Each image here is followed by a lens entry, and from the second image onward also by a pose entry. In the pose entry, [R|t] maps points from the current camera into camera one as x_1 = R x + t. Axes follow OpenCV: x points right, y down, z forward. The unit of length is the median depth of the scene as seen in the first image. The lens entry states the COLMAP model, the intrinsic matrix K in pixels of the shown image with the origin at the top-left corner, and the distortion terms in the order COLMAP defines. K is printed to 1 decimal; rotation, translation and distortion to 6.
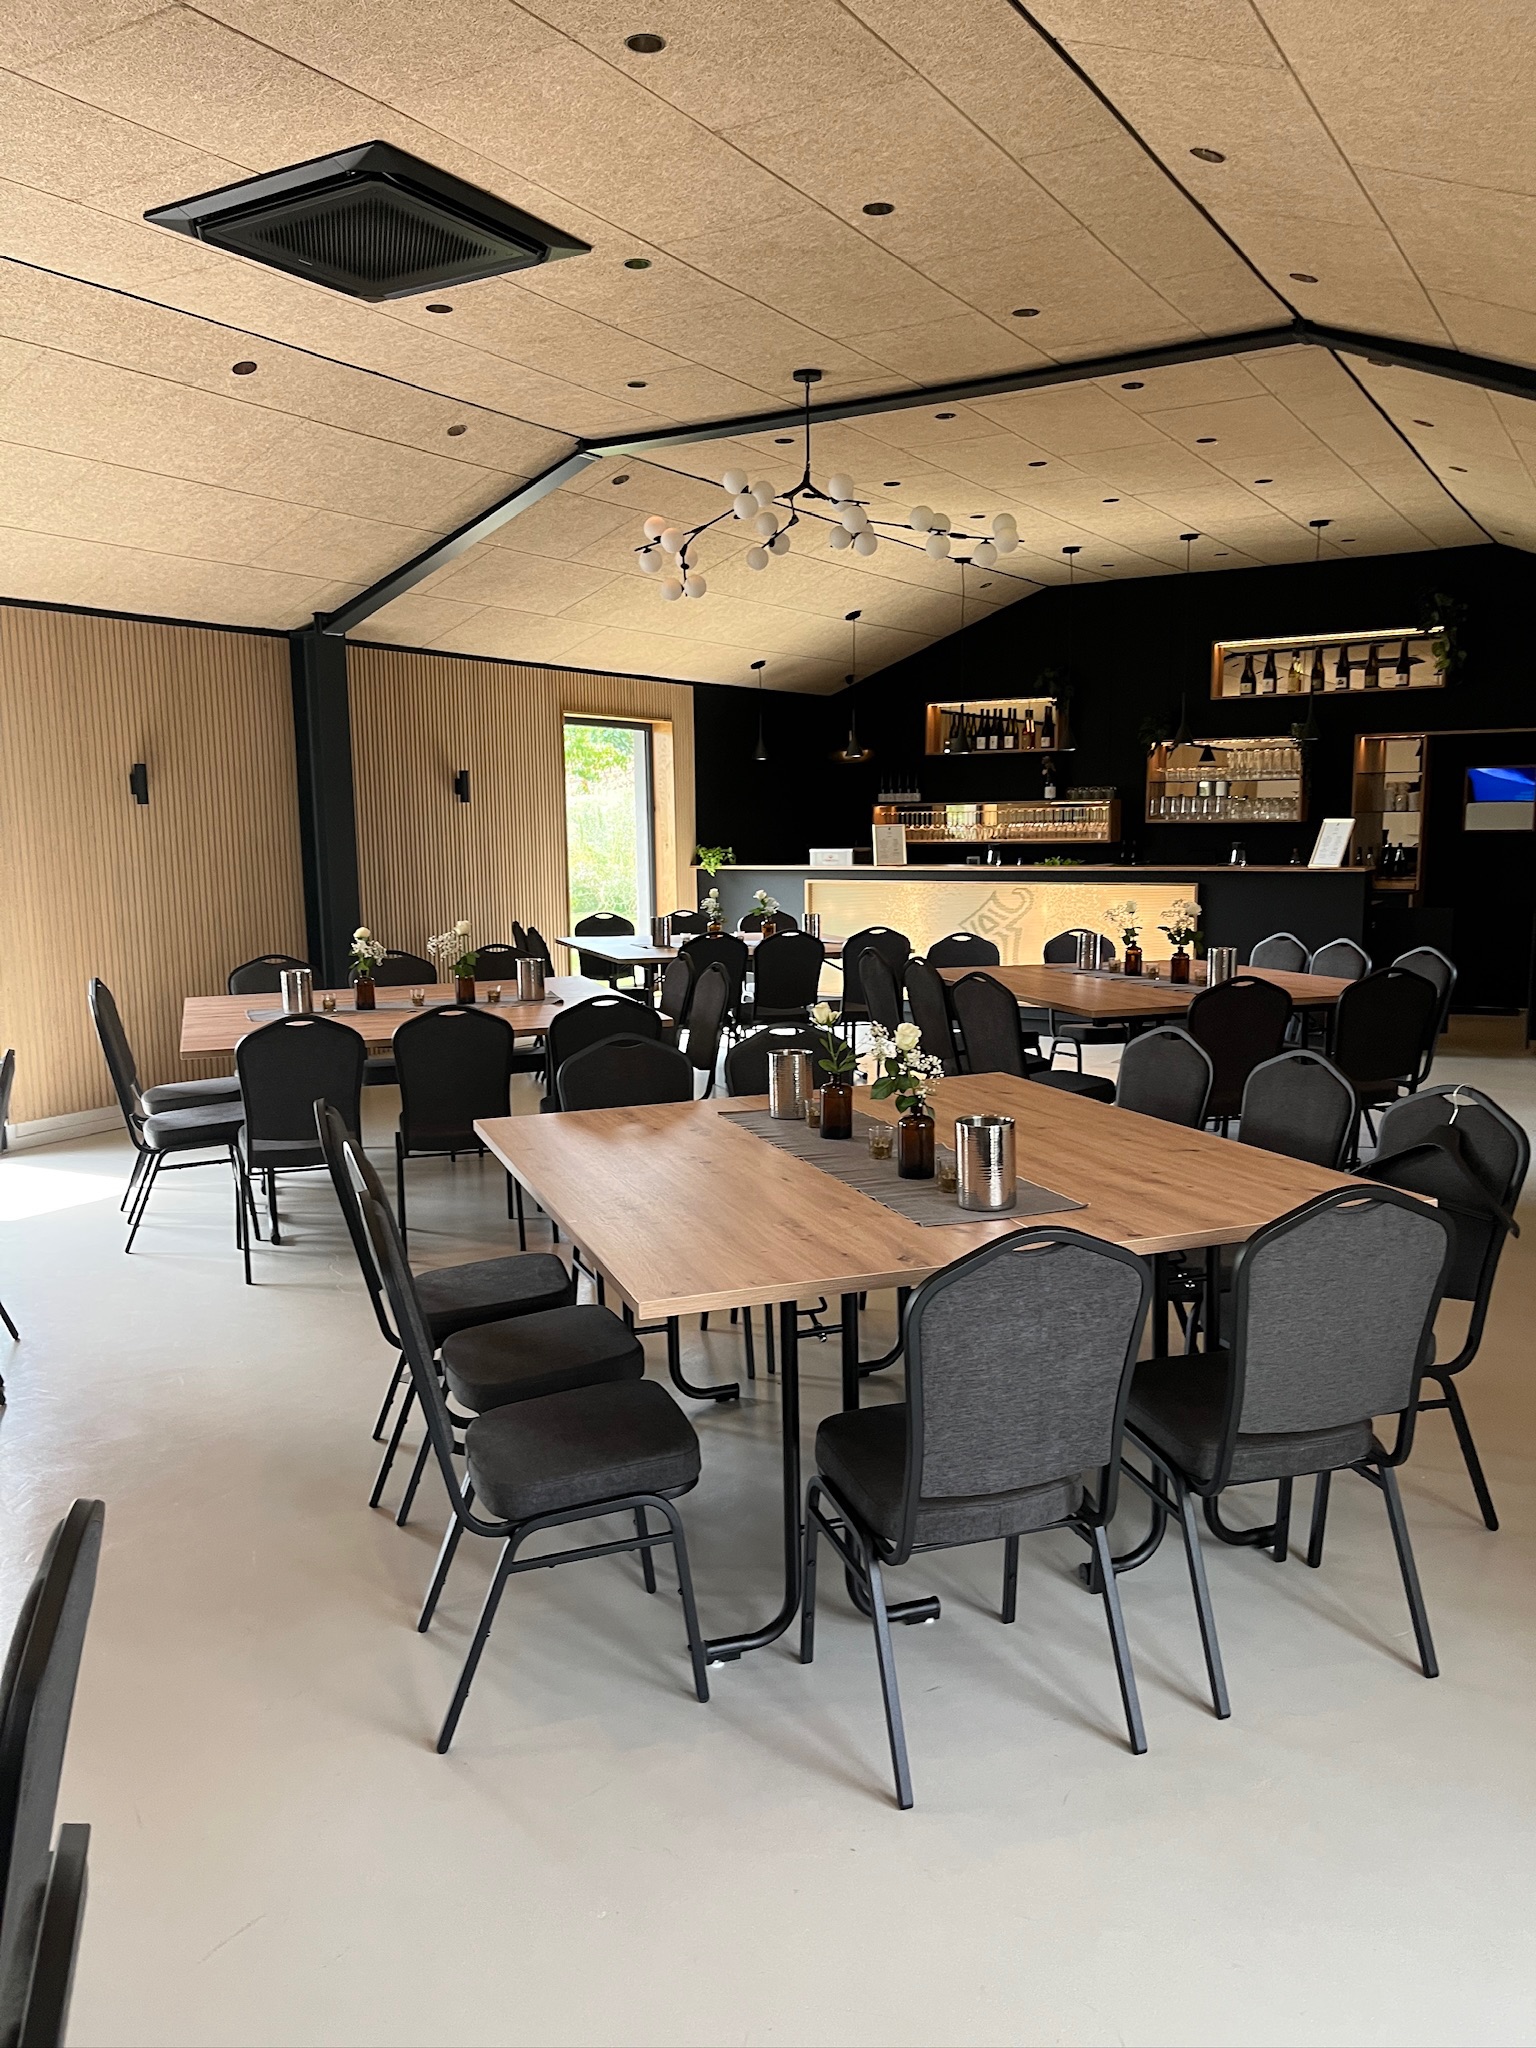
lens RADIAL K [[1566.6, 0, 765.5], [0, 1566.6, 1038.4], [0, 0, 1]] dist [0.050904, 0.001874]
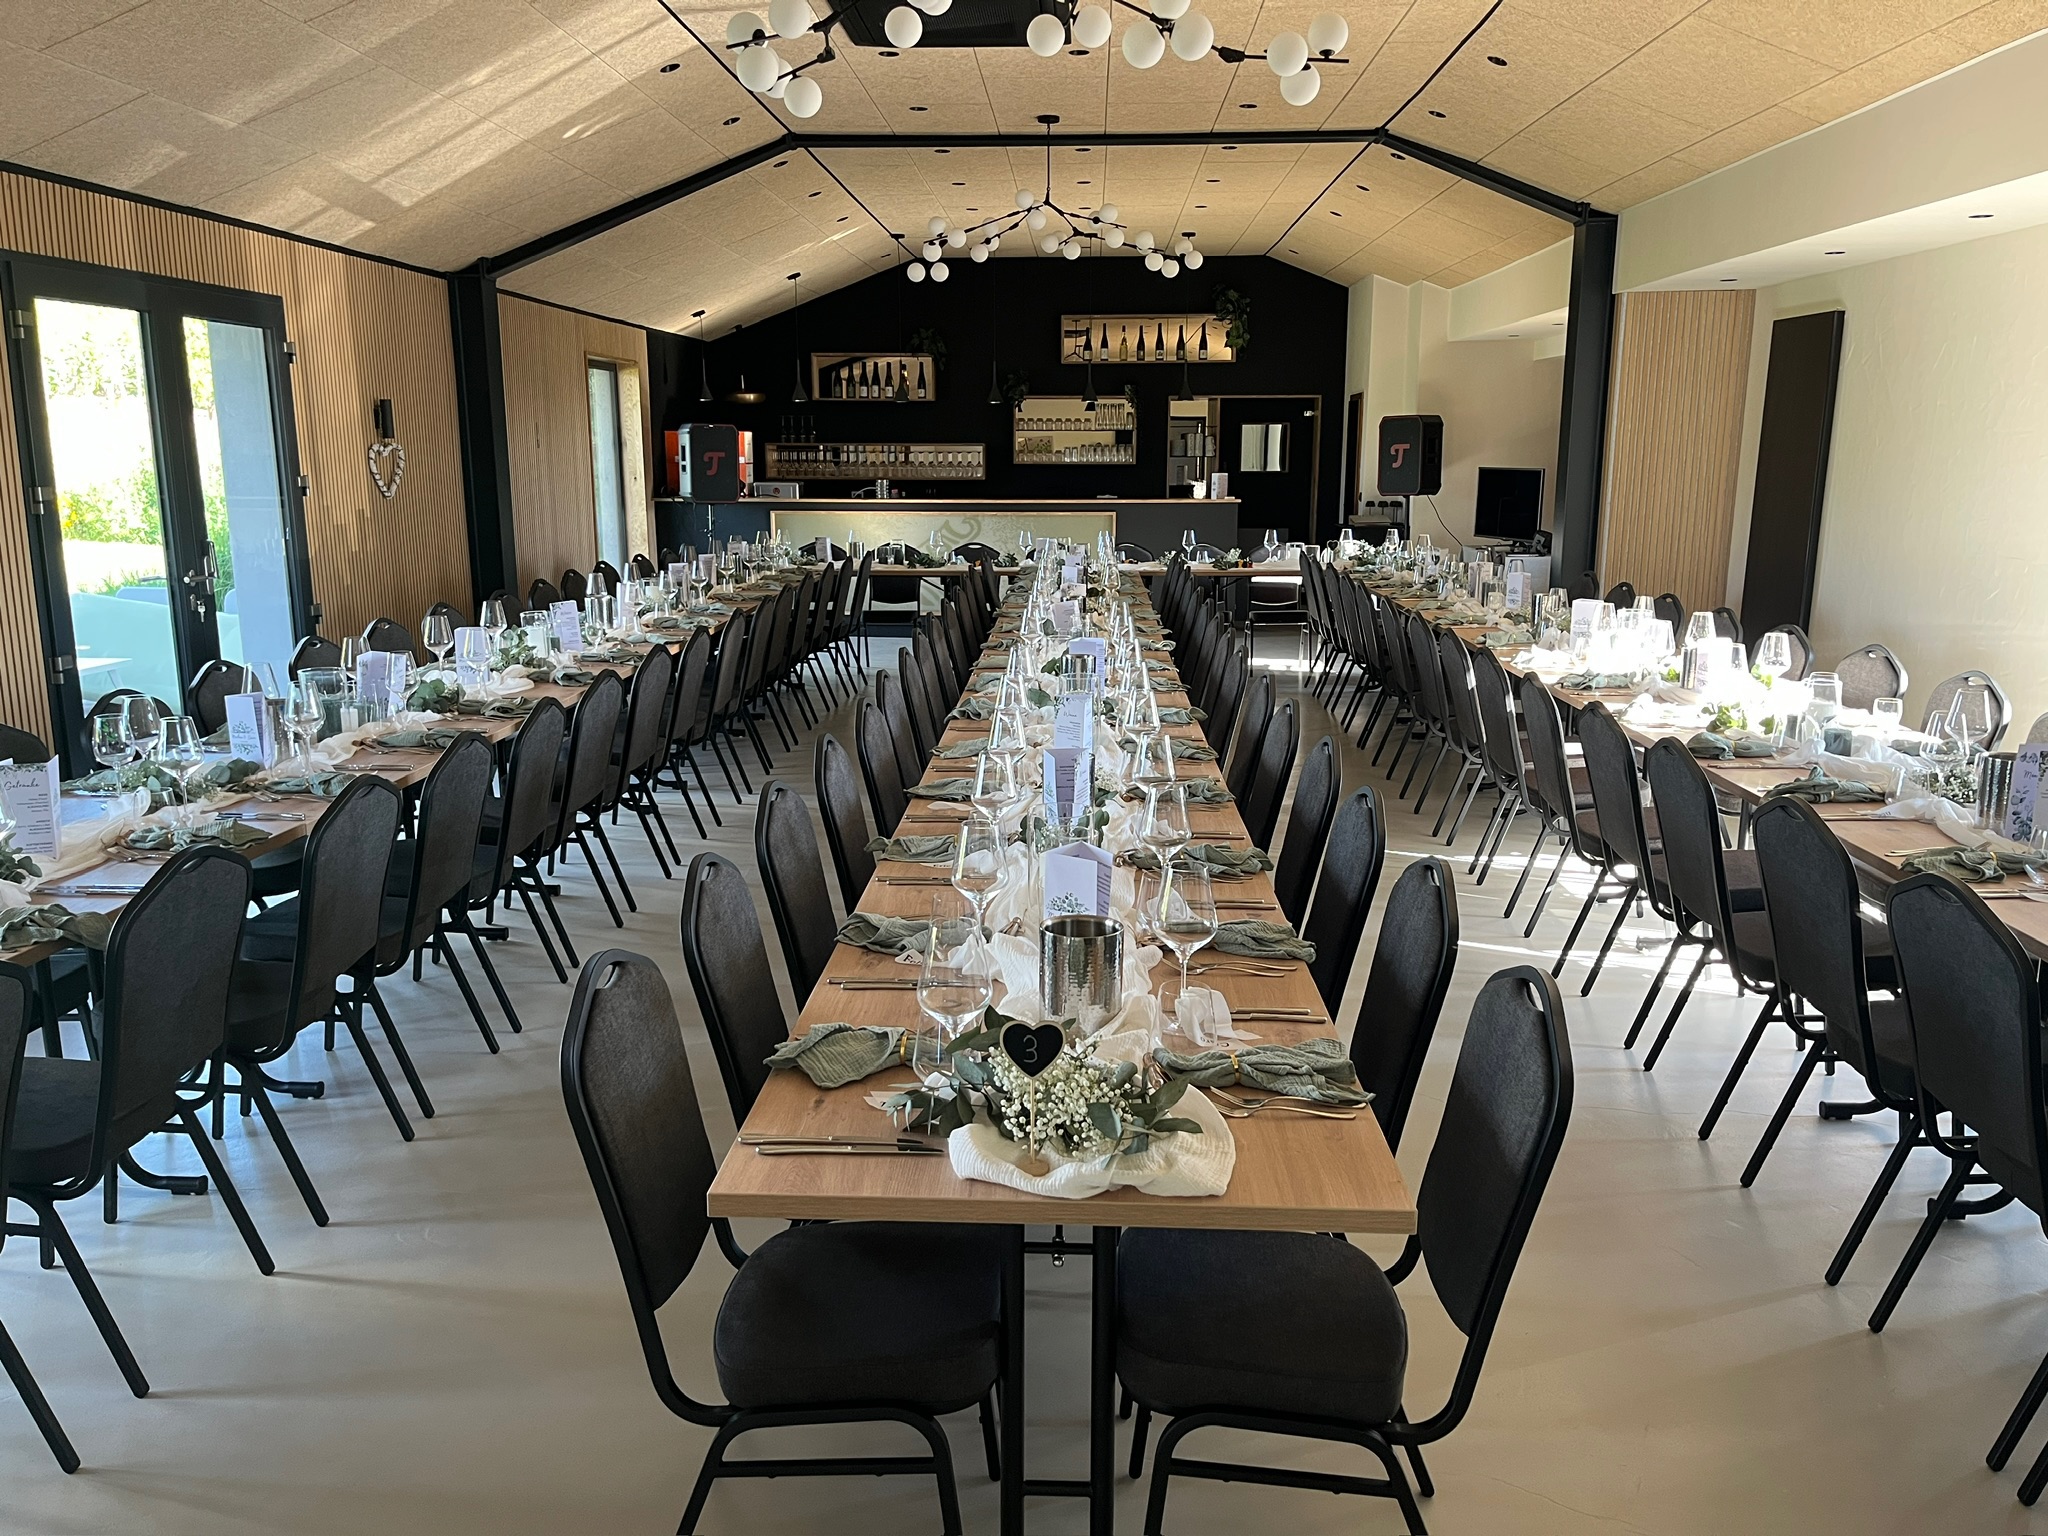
lens RADIAL K [[1566.6, 0, 1019.3], [0, 1566.6, 765.0], [0, 0, 1]] dist [0.050904, 0.001874]
pose [[0.888401, -0.079318, 0.452165, -0.338202], [0.053985, 0.996177, 0.068678, 0.012830], [-0.455884, -0.036604, 0.889286, -0.094536]]
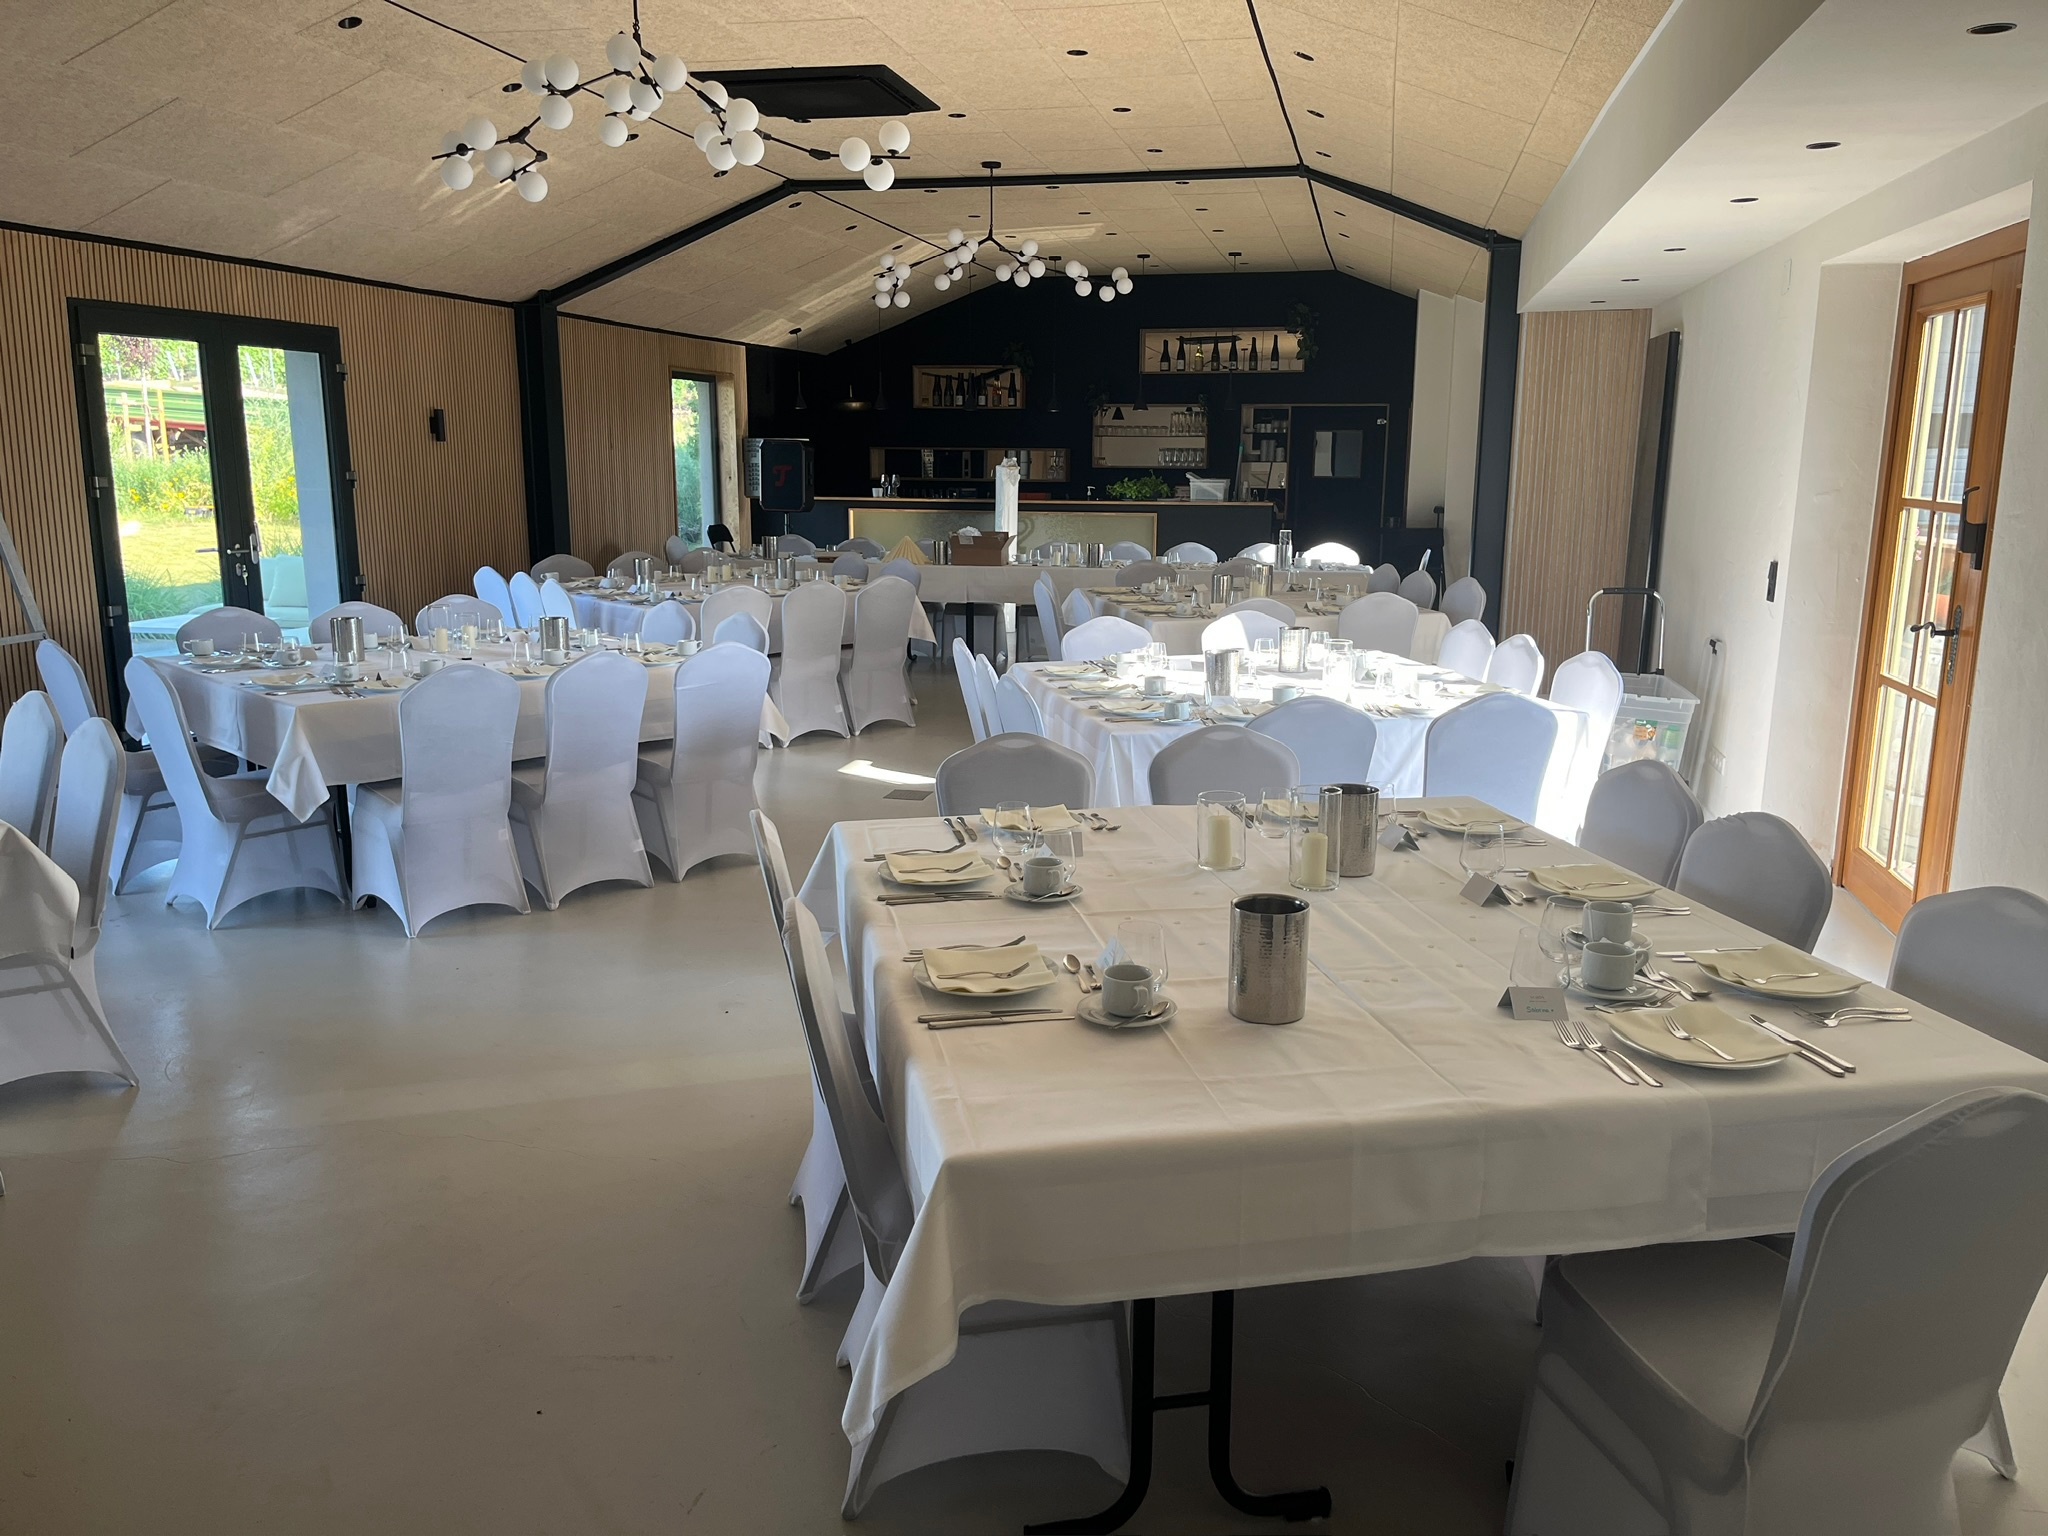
lens RADIAL K [[1566.6, 0, 1020.5], [0, 1566.6, 768.3], [0, 0, 1]] dist [0.050904, 0.001874]
pose [[0.954388, -0.040484, 0.295812, -0.220481], [0.022983, 0.997786, 0.062401, 0.030921], [-0.297684, -0.052756, 0.953206, -0.247162]]
